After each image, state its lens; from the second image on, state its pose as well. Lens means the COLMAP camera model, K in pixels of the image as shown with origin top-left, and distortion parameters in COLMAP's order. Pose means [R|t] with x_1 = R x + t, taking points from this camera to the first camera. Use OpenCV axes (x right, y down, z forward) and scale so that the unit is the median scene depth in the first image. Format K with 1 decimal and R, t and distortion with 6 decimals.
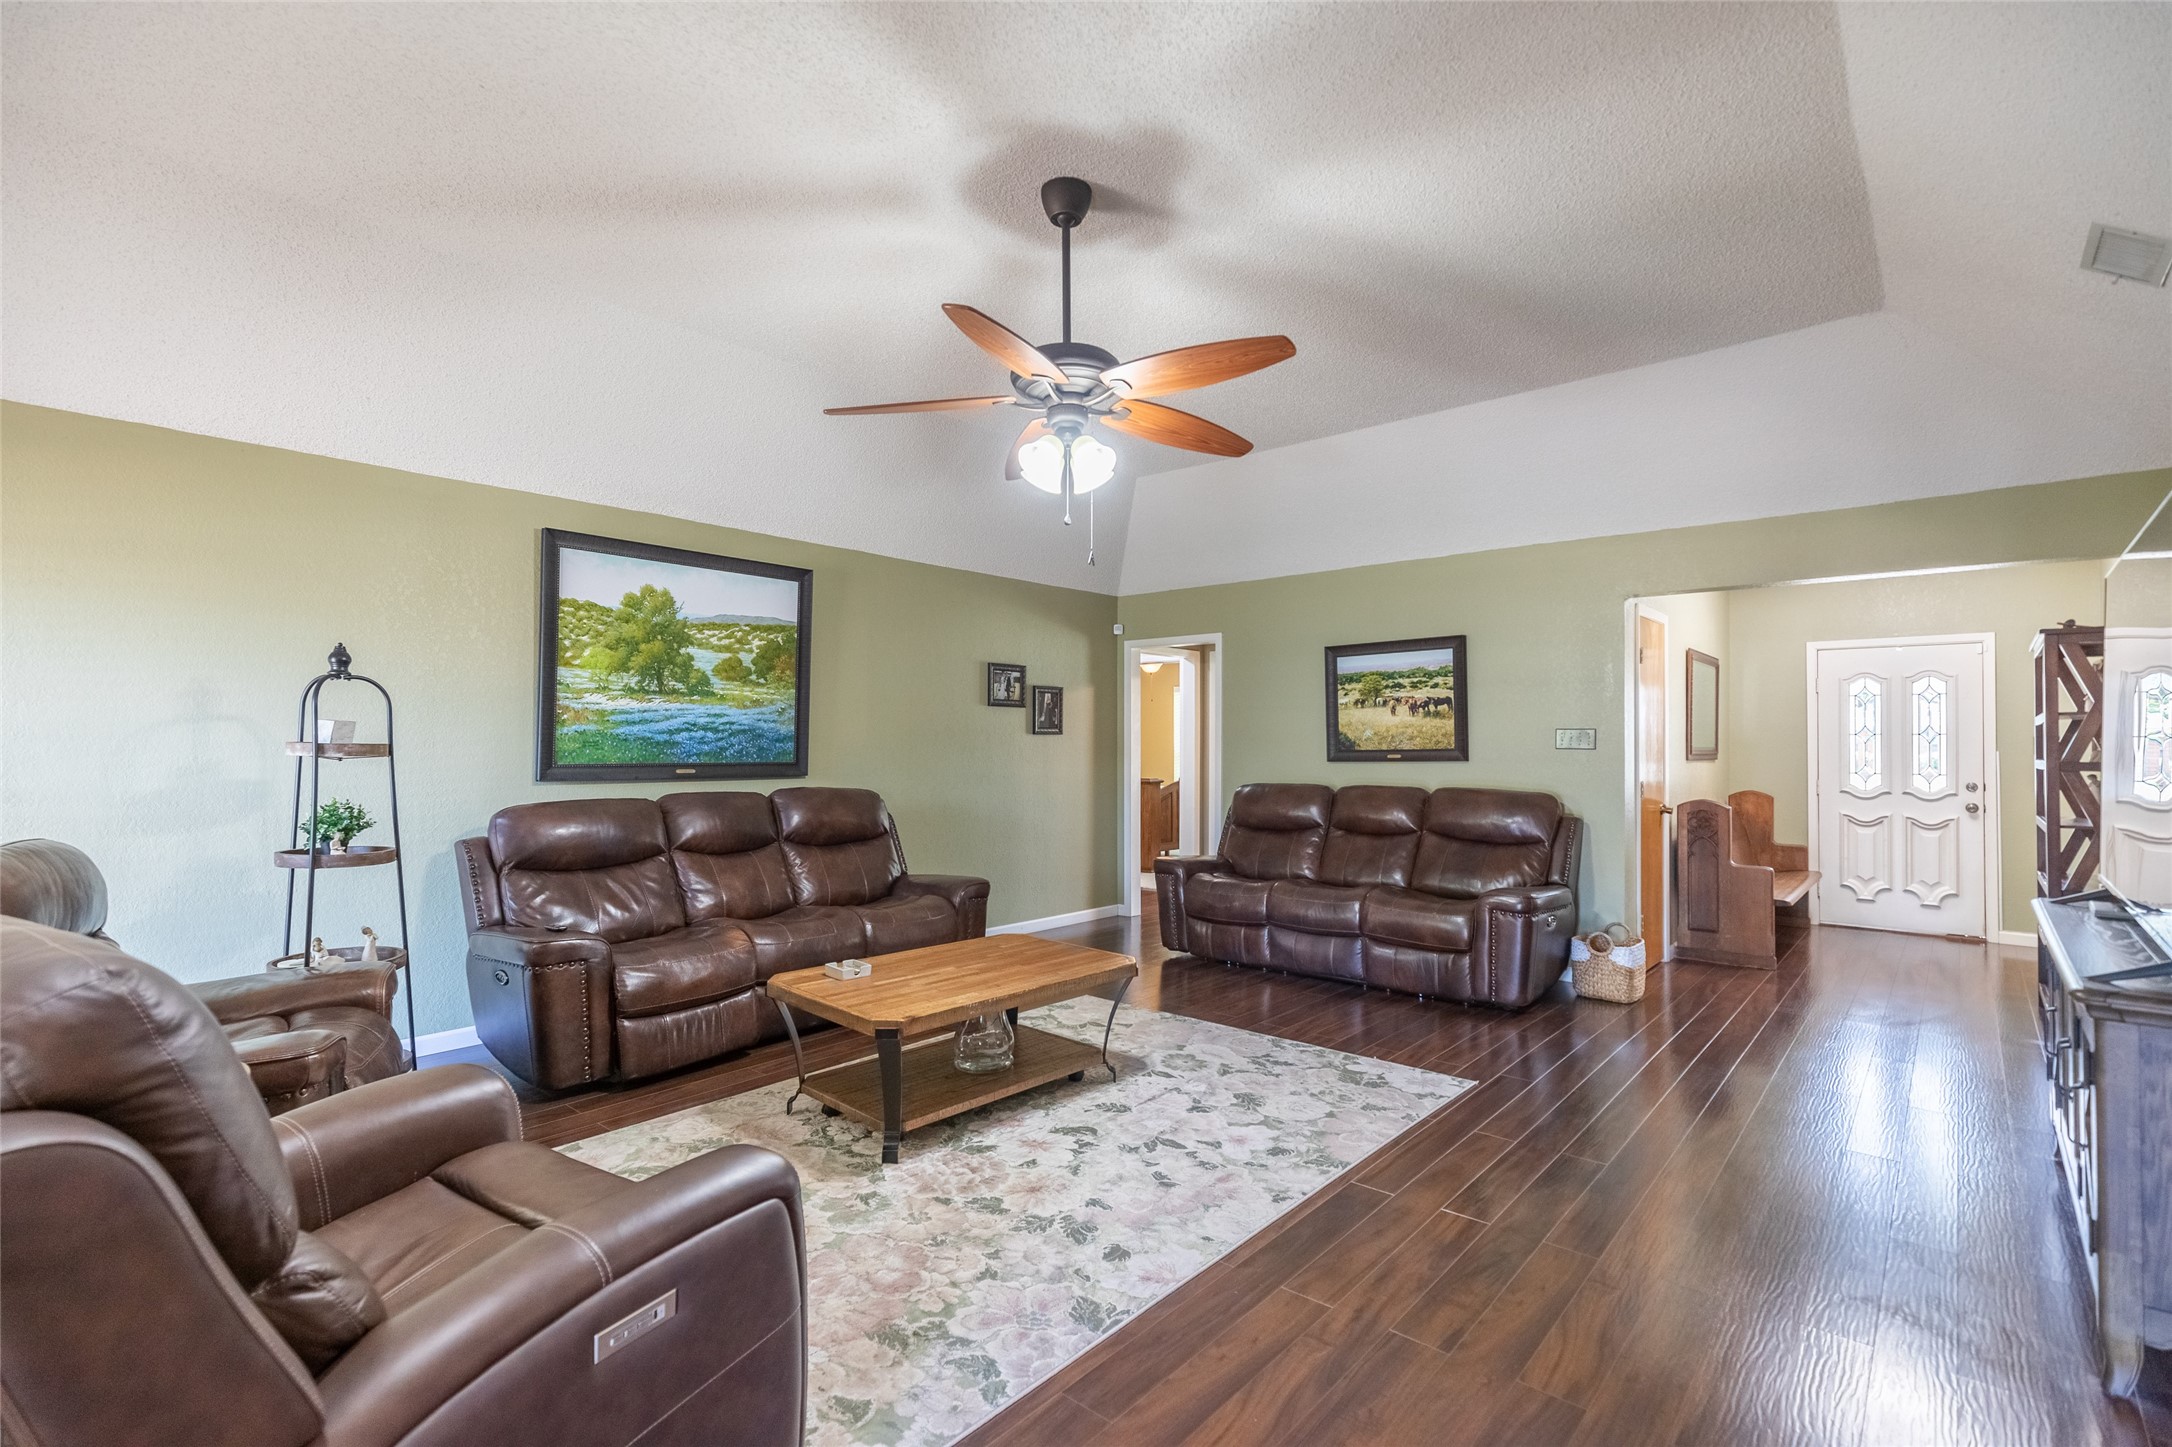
lens RADIAL K [[991.2, 0, 1094.8], [0, 991.2, 729.5], [0, 0, 1]] dist [0.011120, -0.001184]
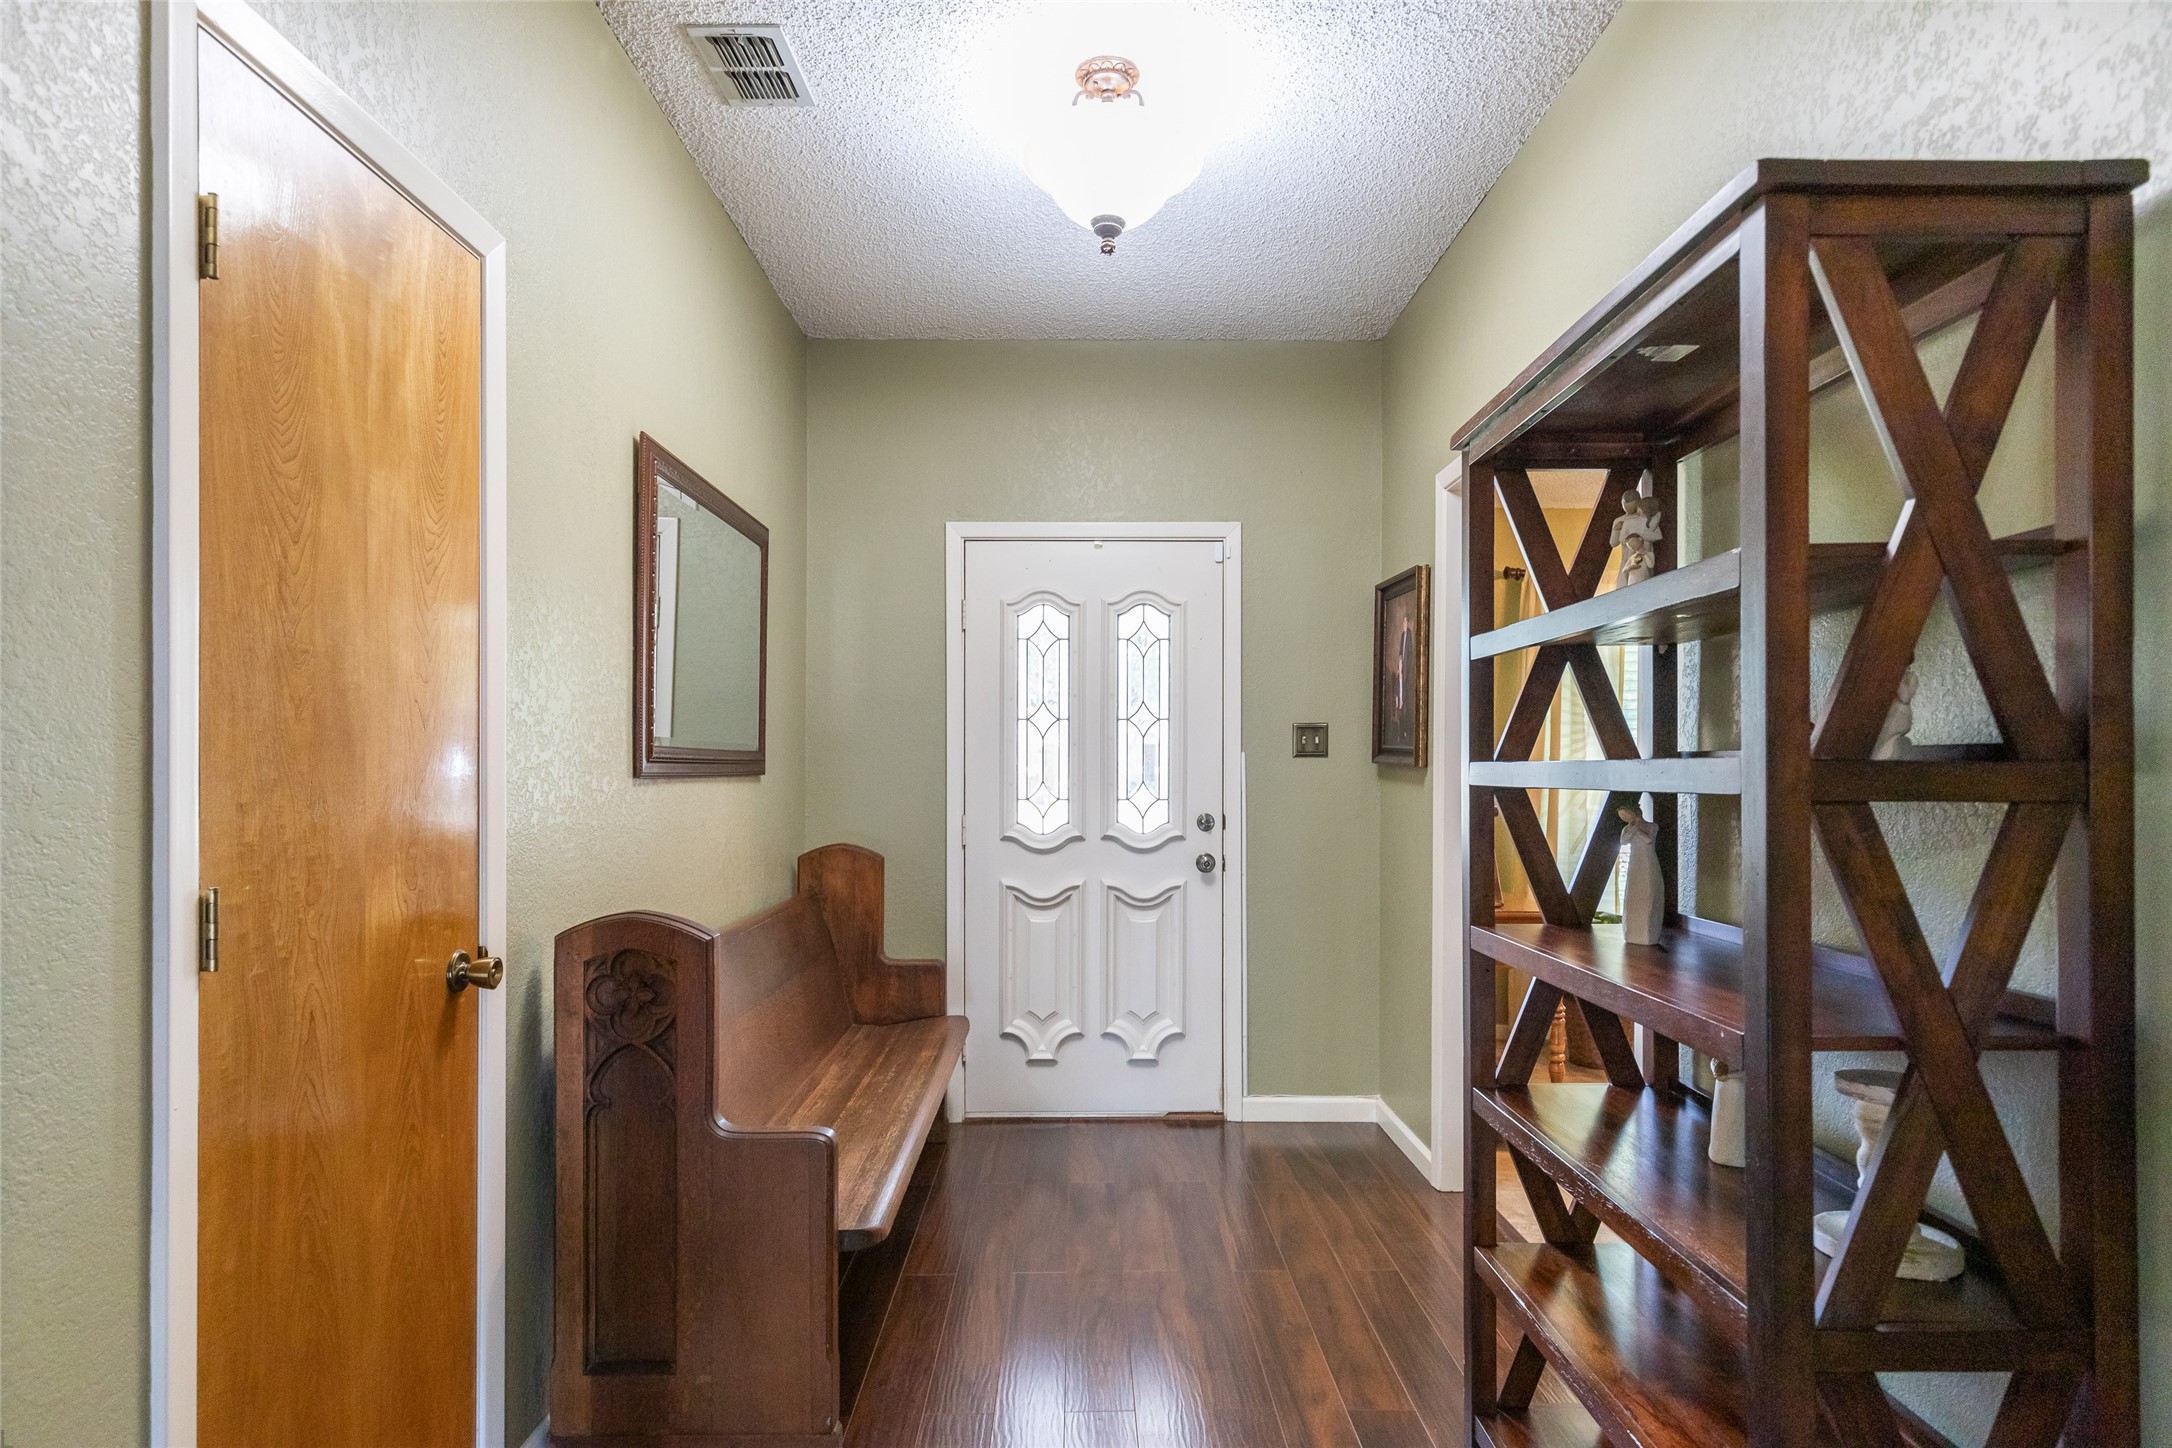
lens RADIAL K [[1176.6, 0, 1088.4], [0, 1176.6, 747.8], [0, 0, 1]] dist [-0.001292, -0.000871]
pose [[0.748394, 0.003520, 0.663245, 0.523319], [-0.005361, 0.999985, 0.000742, 0.023402], [-0.663232, -0.004111, 0.748402, 0.712272]]
